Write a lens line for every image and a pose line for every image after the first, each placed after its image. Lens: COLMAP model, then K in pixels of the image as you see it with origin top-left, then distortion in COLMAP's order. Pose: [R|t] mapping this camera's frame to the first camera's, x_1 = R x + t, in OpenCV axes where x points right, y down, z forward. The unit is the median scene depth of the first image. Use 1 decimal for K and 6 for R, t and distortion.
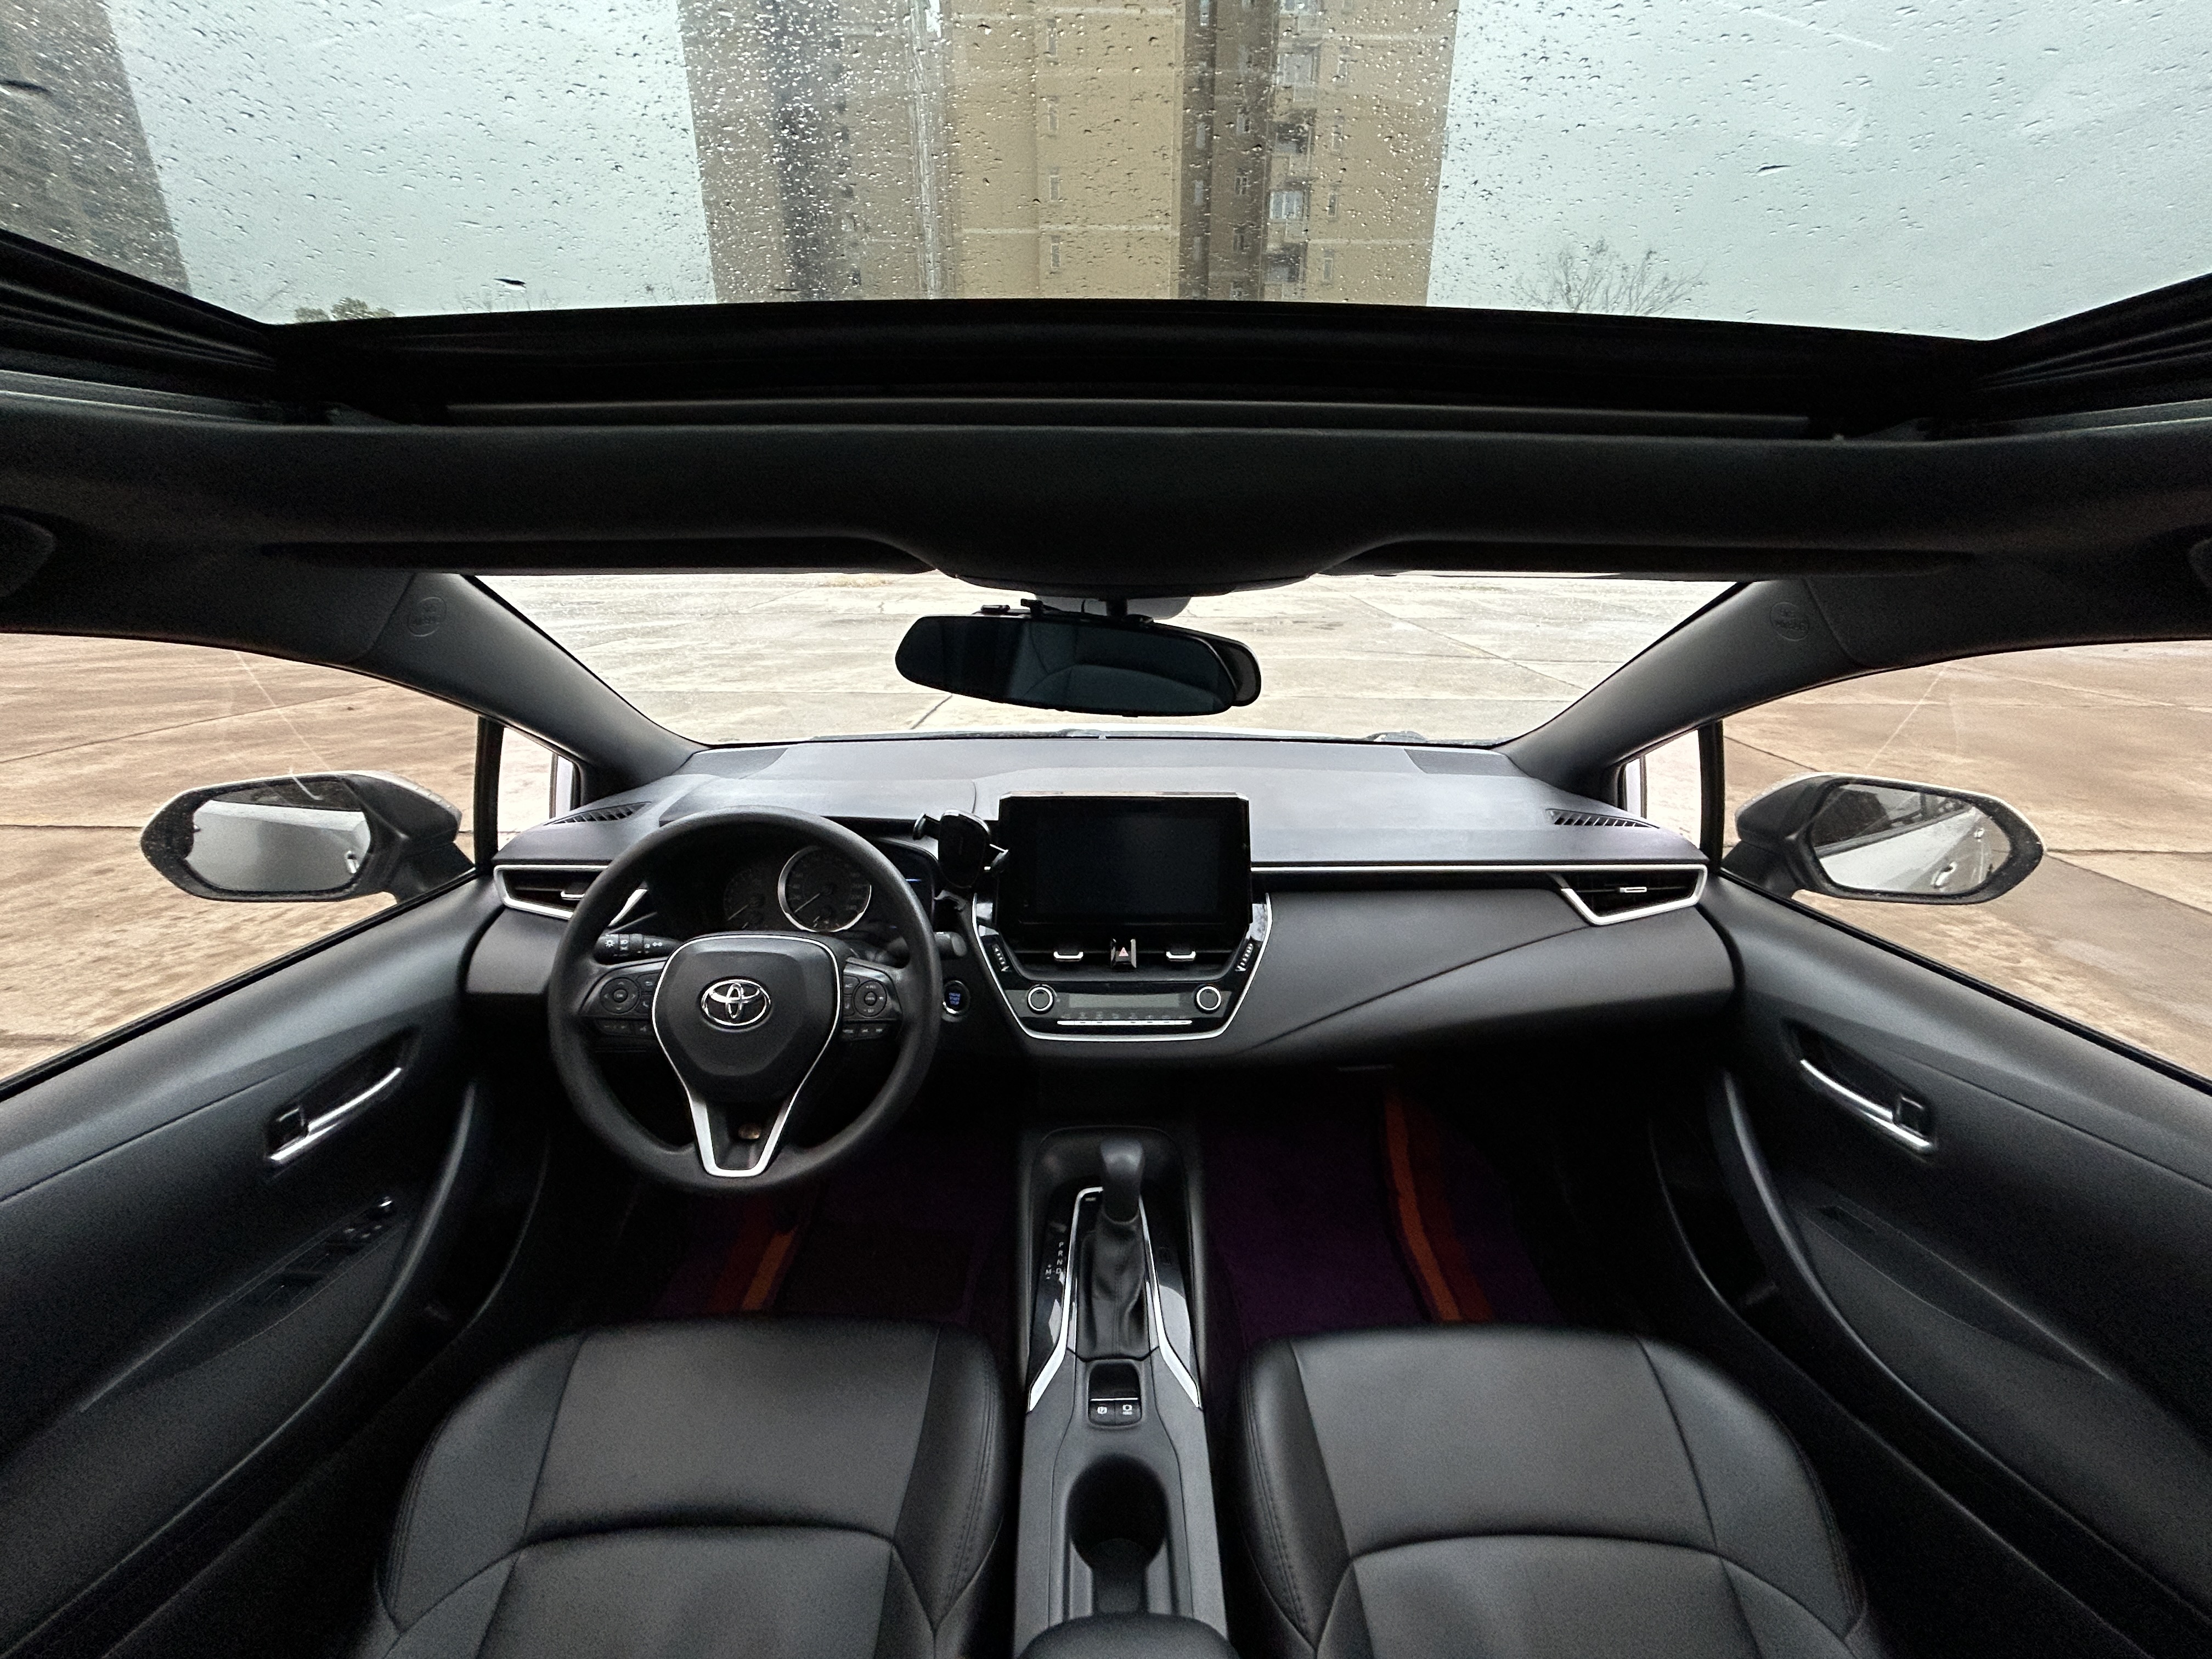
lens RADIAL K [[850.0, 0, 1106.0], [0, 850.0, 829.5], [0, 0, 1]] dist [0.011124, 0.000035]
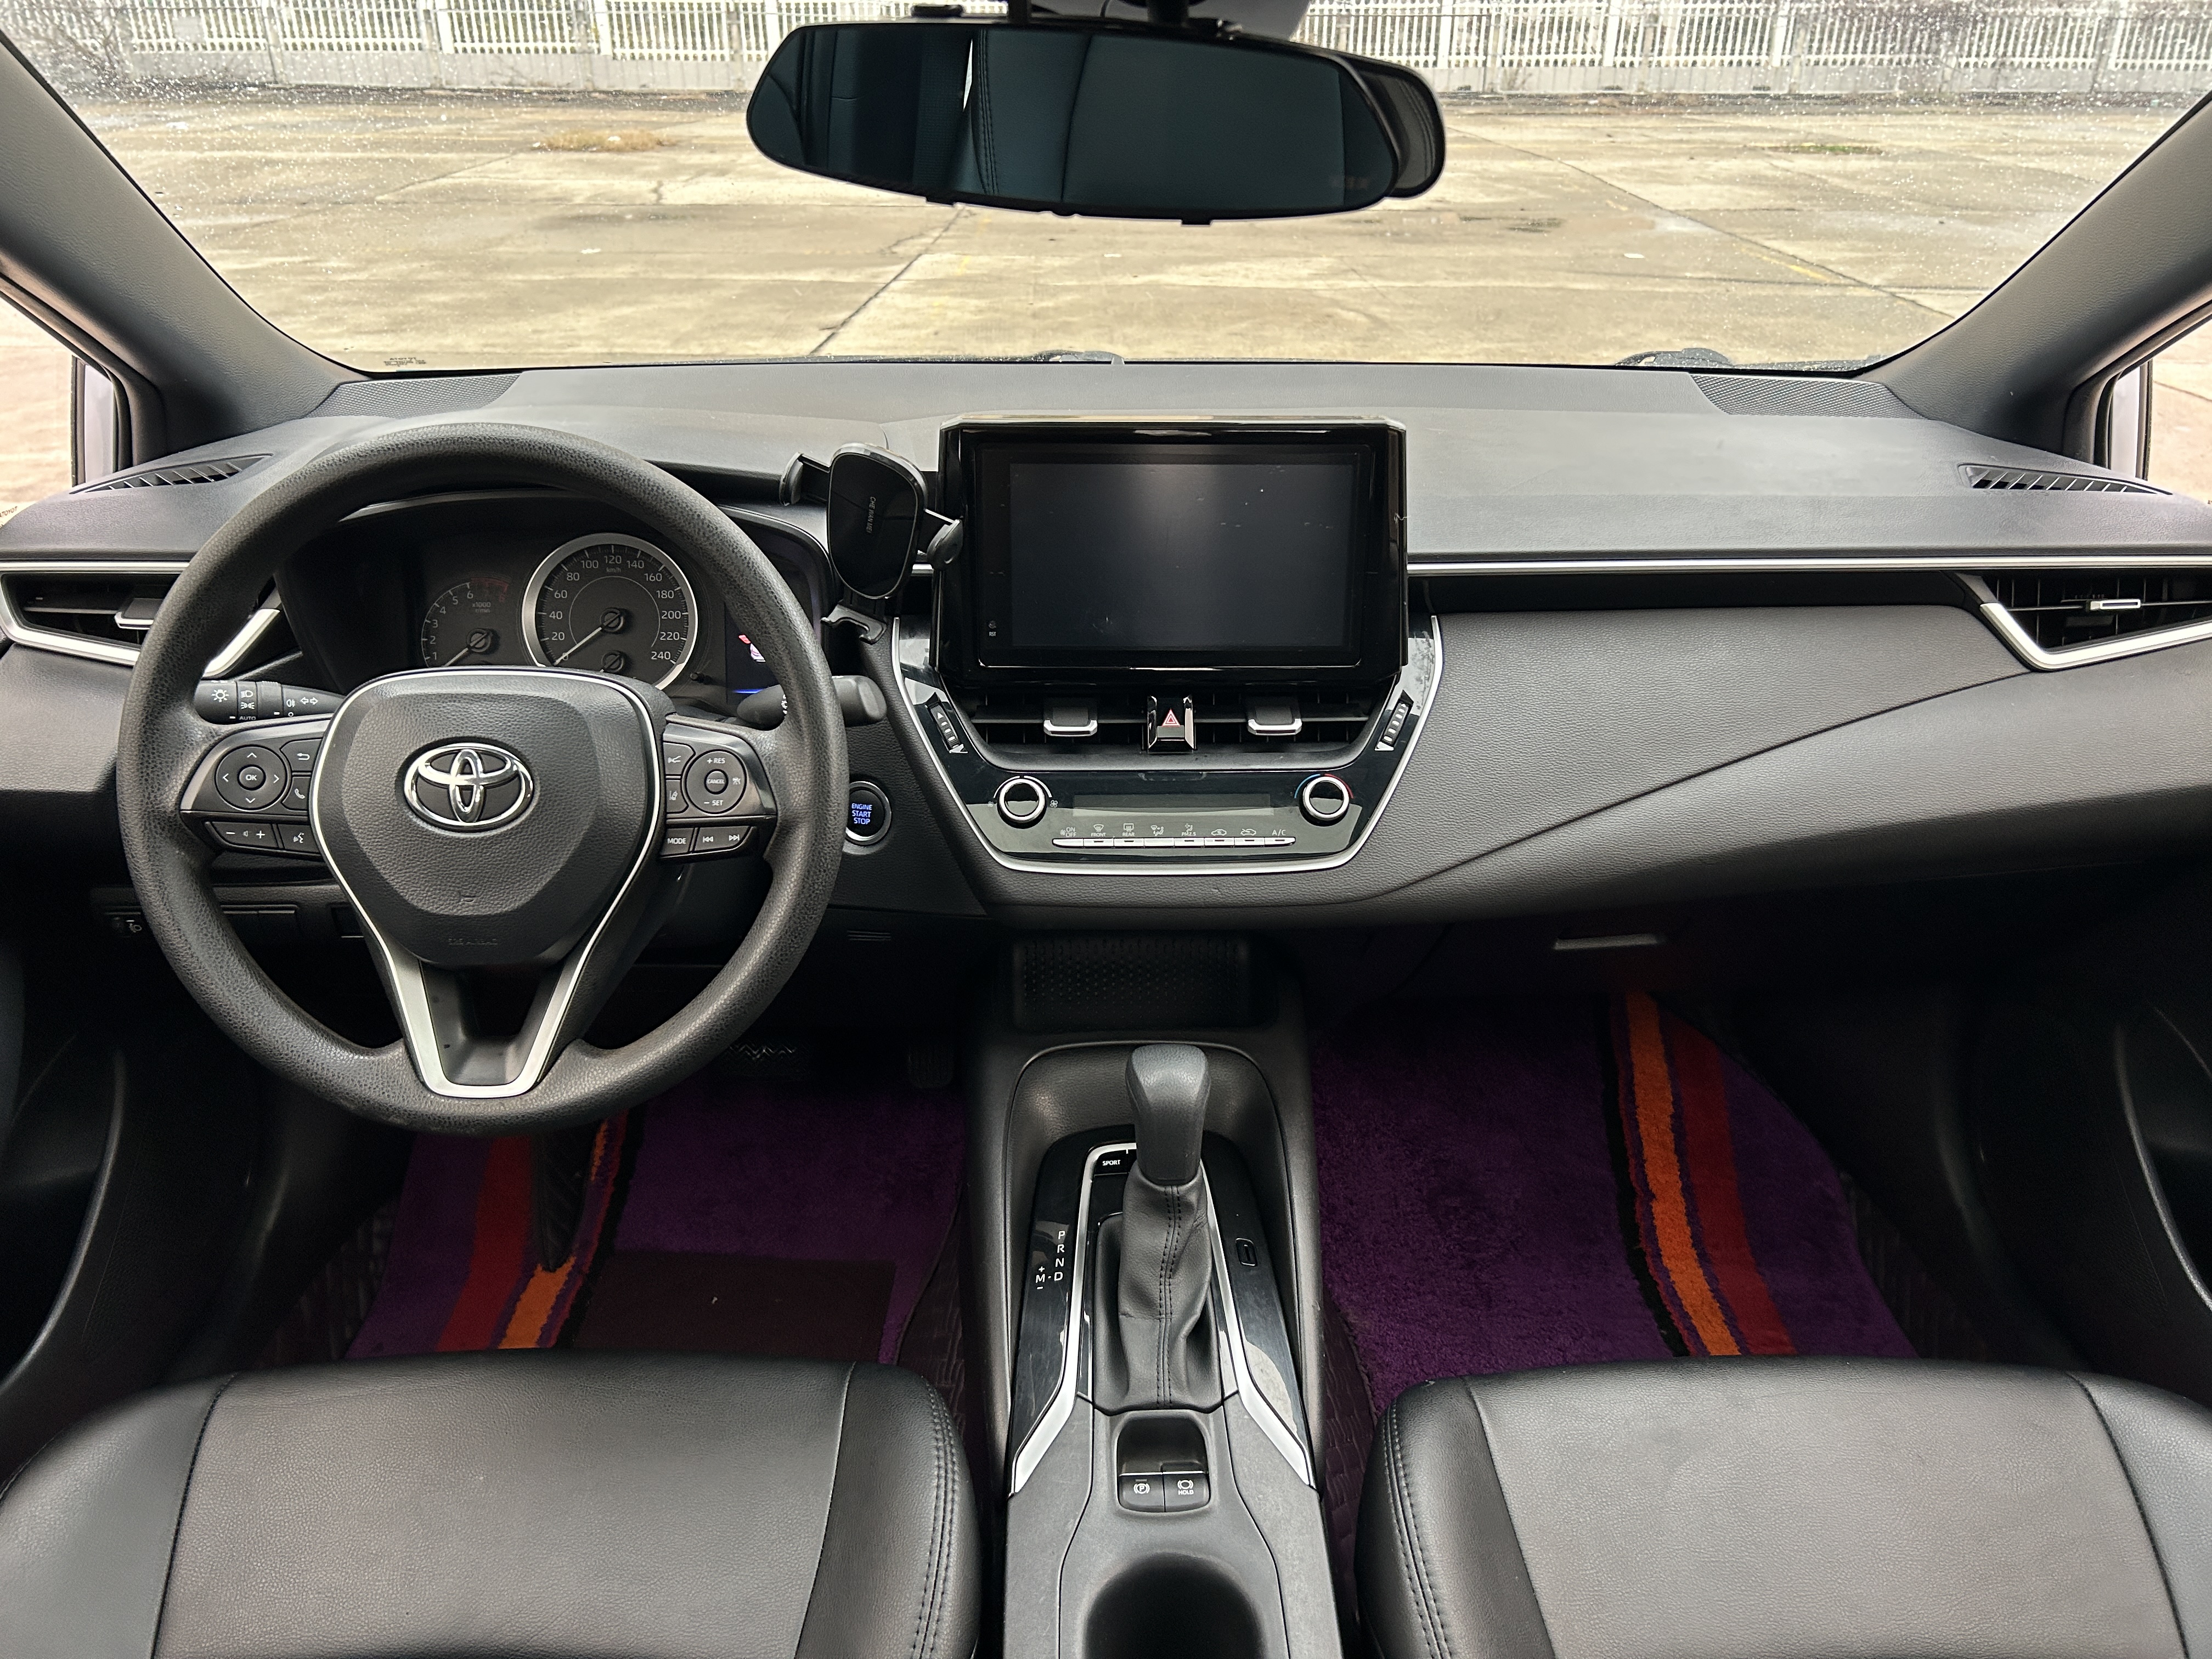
lens RADIAL K [[1601.2, 0, 1106.0], [0, 1601.2, 829.5], [0, 0, 1]] dist [0.072513, -0.074737]
pose [[0.999945, -0.004463, 0.009538, -0.032222], [0.003501, 0.995127, 0.098534, 0.115630], [-0.009932, -0.098495, 0.995088, -0.032305]]
